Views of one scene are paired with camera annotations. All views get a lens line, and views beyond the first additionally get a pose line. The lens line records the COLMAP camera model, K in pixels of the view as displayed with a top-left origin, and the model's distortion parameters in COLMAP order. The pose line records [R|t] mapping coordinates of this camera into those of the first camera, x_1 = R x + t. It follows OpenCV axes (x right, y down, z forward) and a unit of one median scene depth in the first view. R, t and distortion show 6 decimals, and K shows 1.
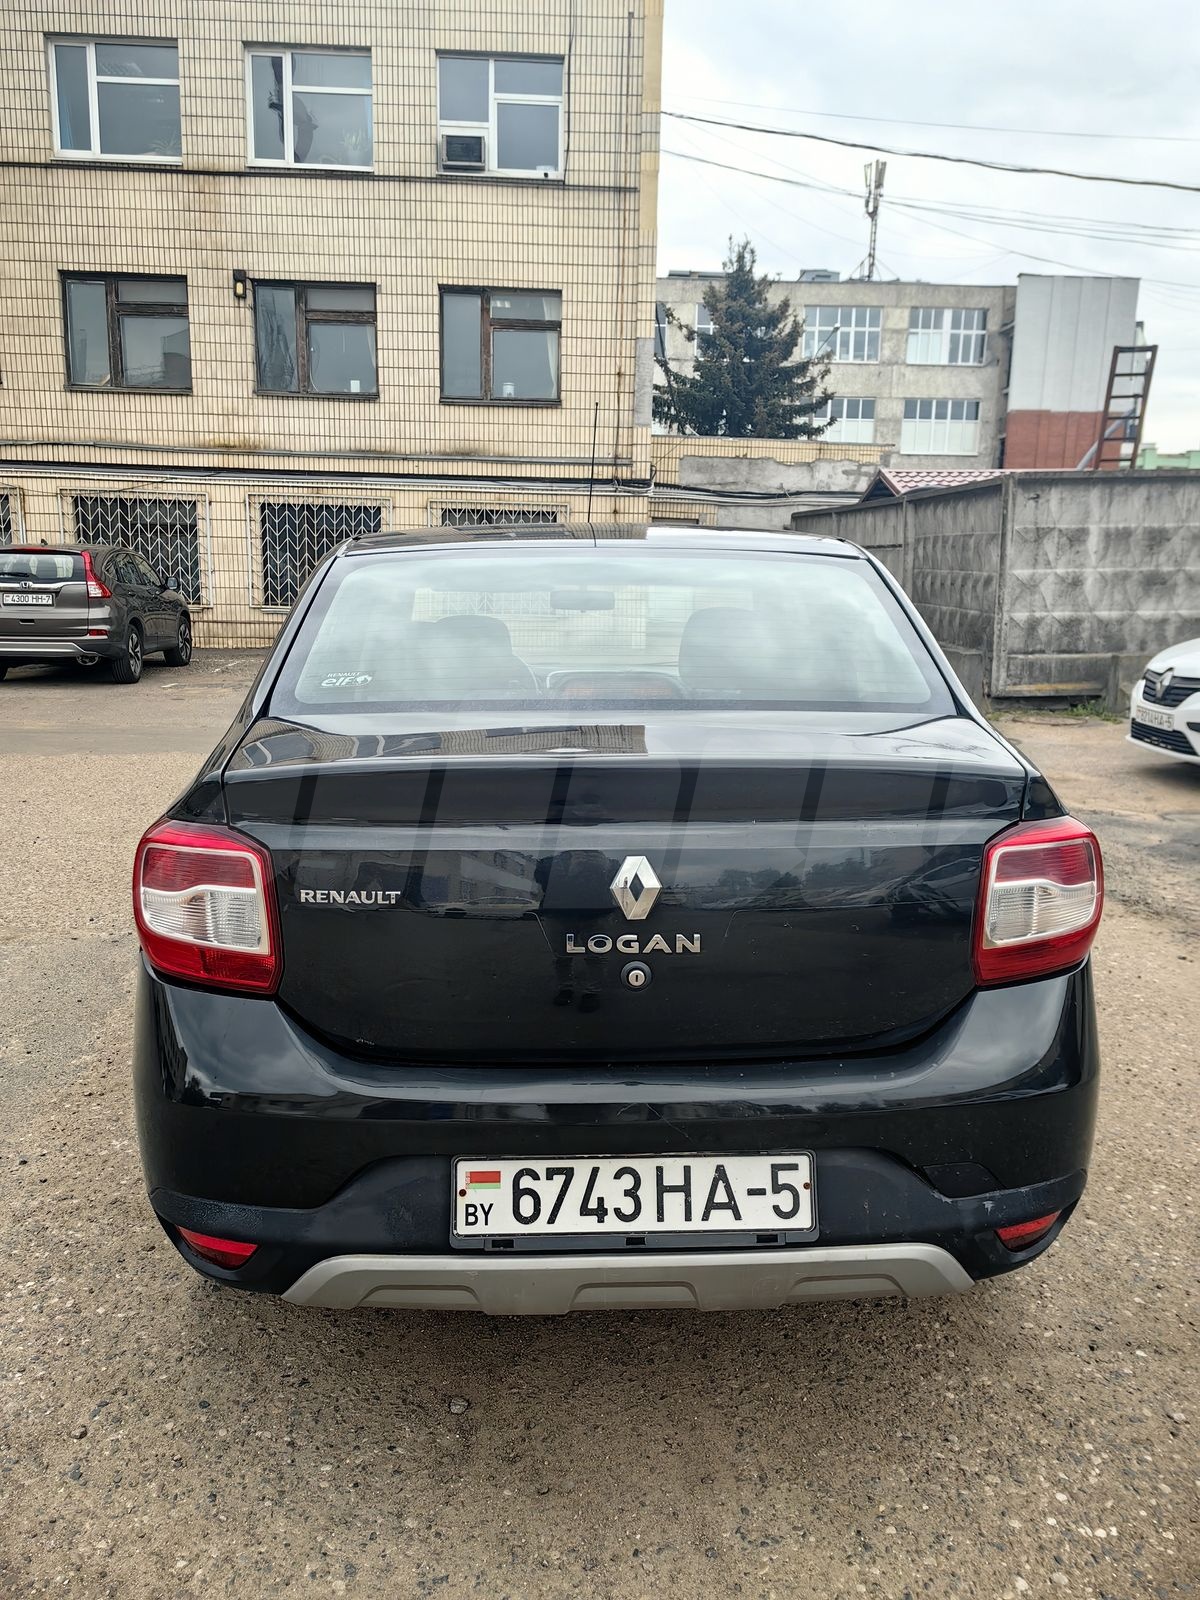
lens RADIAL K [[1240.7, 0, 604.7], [0, 1240.7, 828.9], [0, 0, 1]] dist [0.058941, -0.074490]
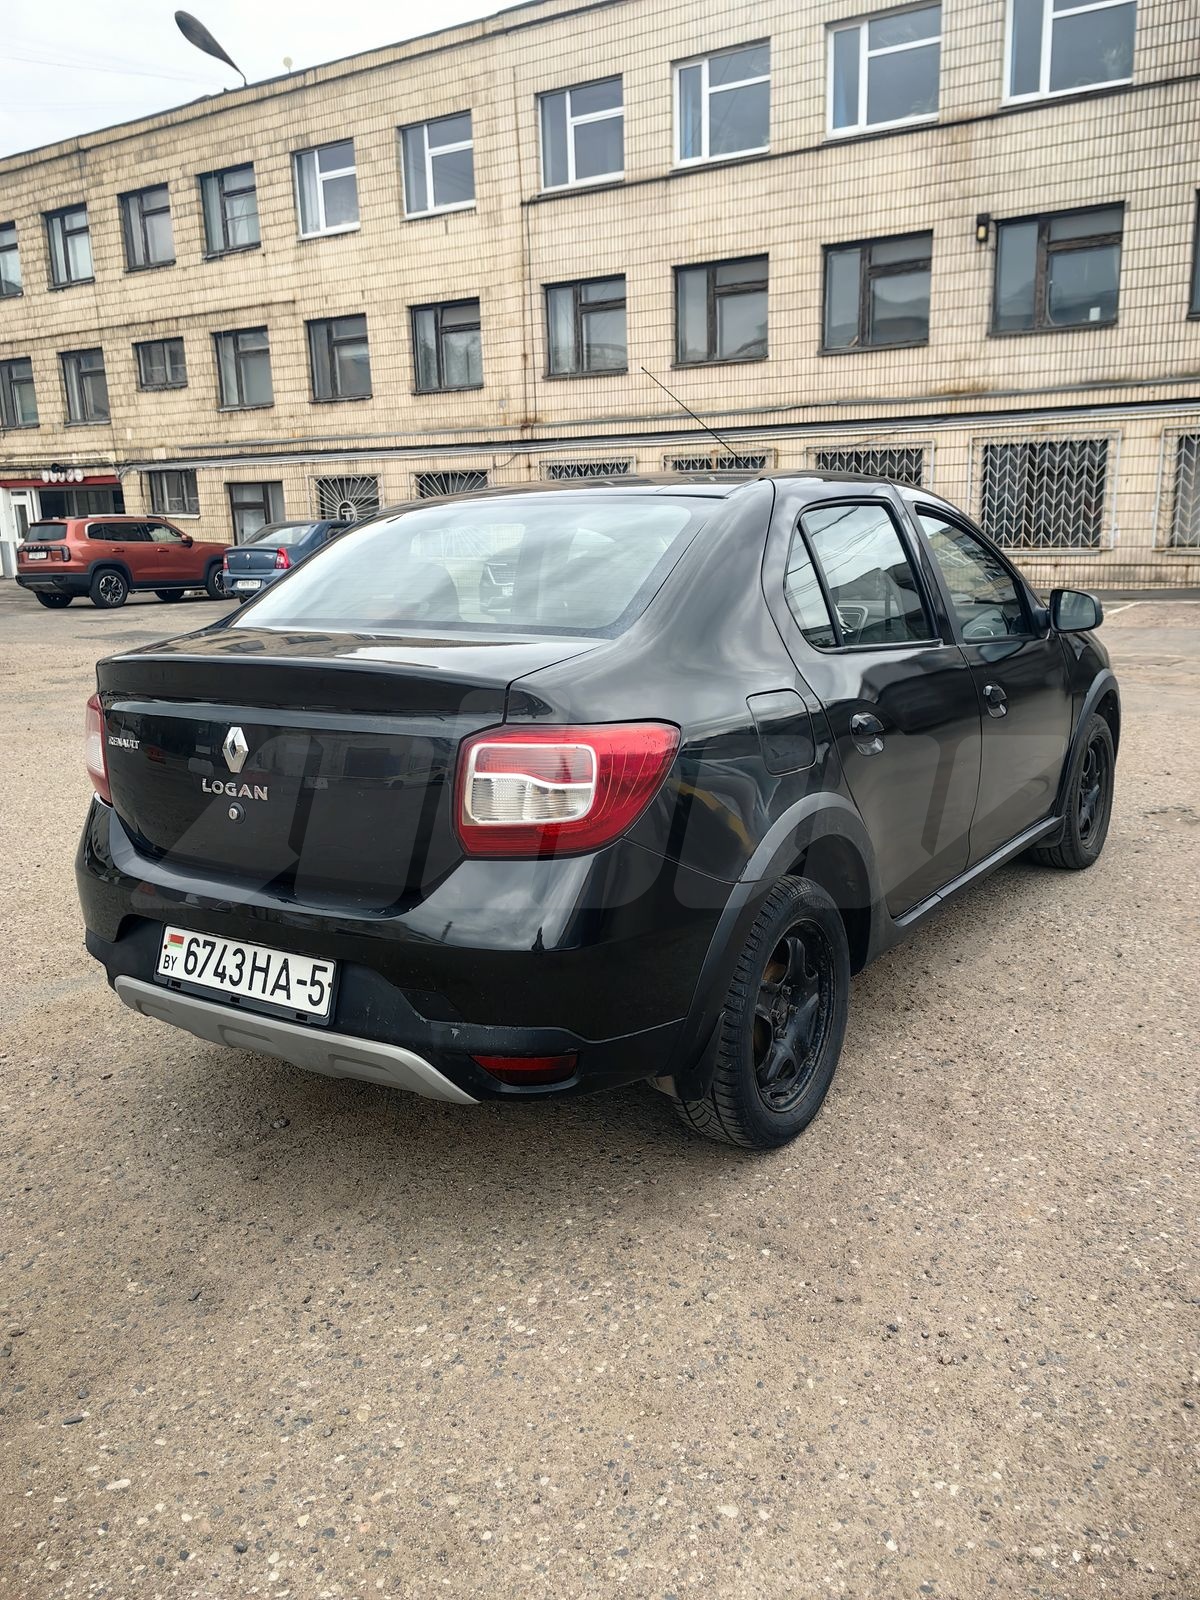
lens RADIAL K [[1242.8, 0, 600.0], [0, 1242.8, 800.0], [0, 0, 1]] dist [0.058196, -0.072753]
pose [[0.805074, 0.094356, -0.585621, 0.096030], [-0.082088, 0.995490, 0.047545, 0.000200], [0.587466, 0.009795, 0.809189, 0.007442]]
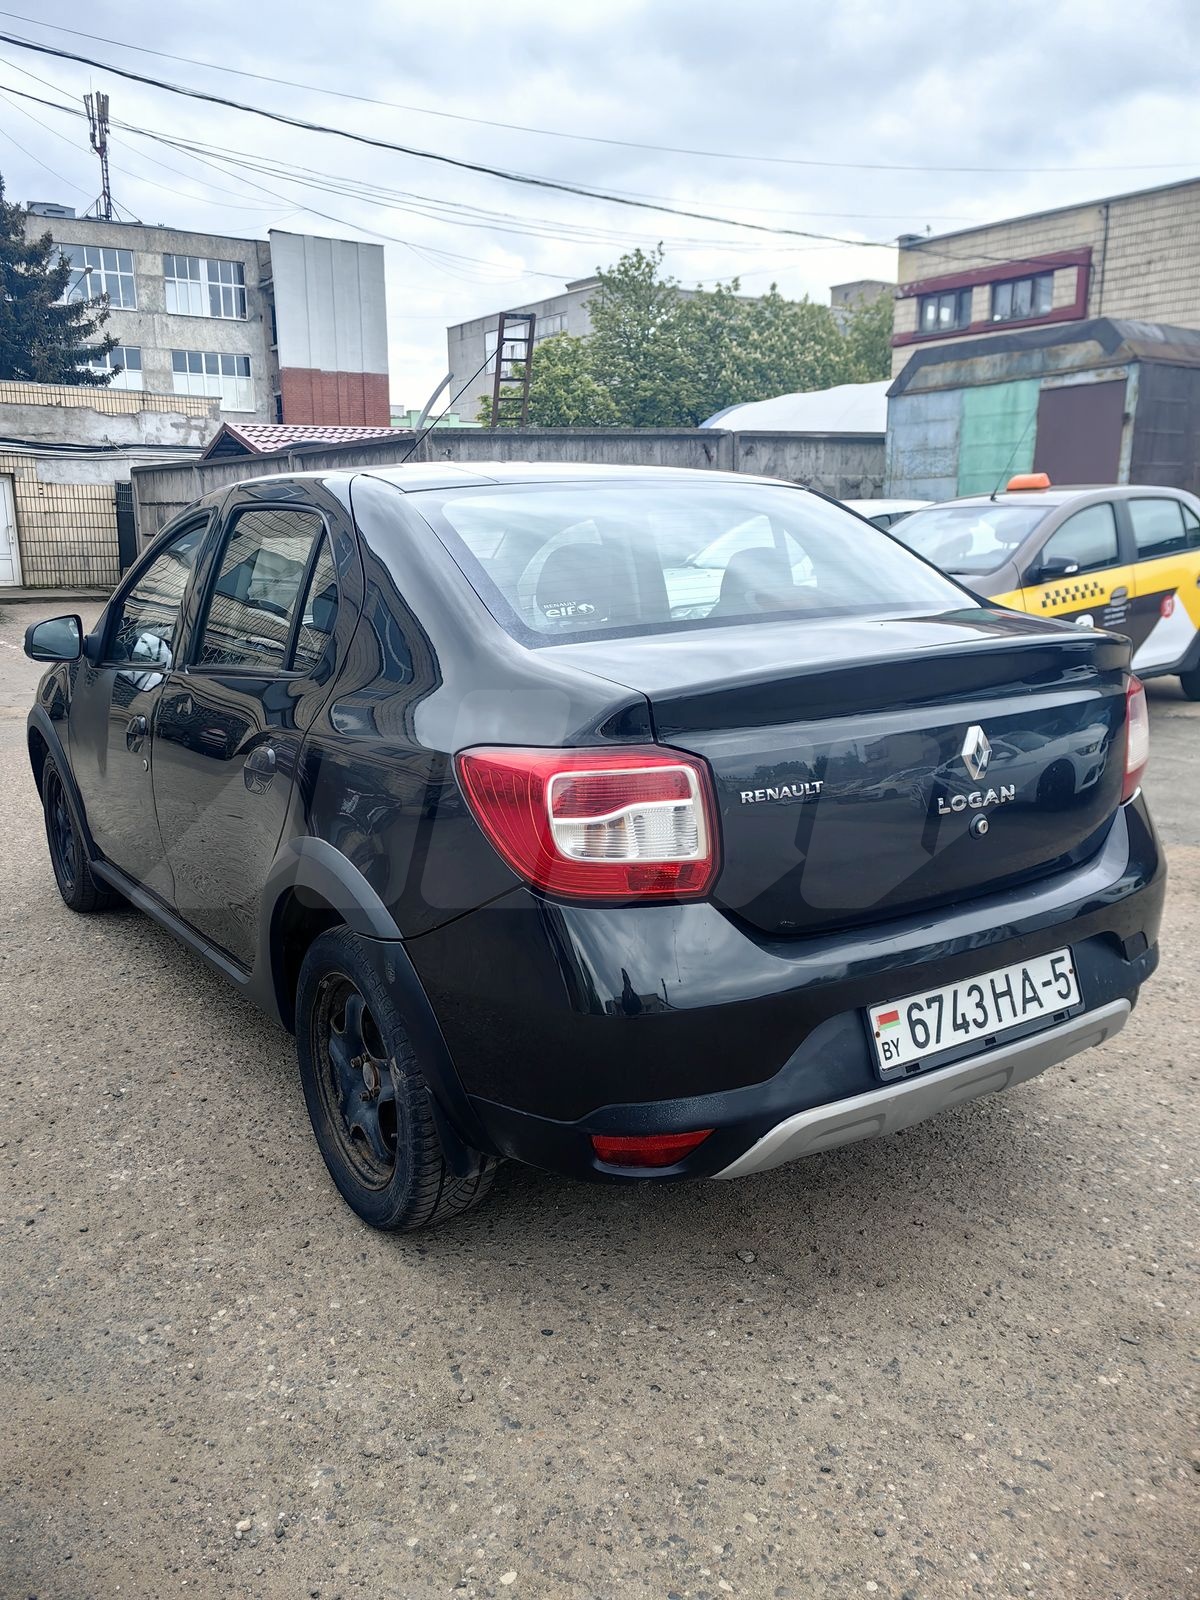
lens RADIAL K [[1240.7, 0, 604.7], [0, 1240.7, 828.9], [0, 0, 1]] dist [0.058941, -0.074490]
pose [[0.856909, -0.143268, 0.495157, -0.072147], [0.127615, 0.989659, 0.065499, -0.000448], [-0.499420, 0.007063, 0.866331, 0.010092]]
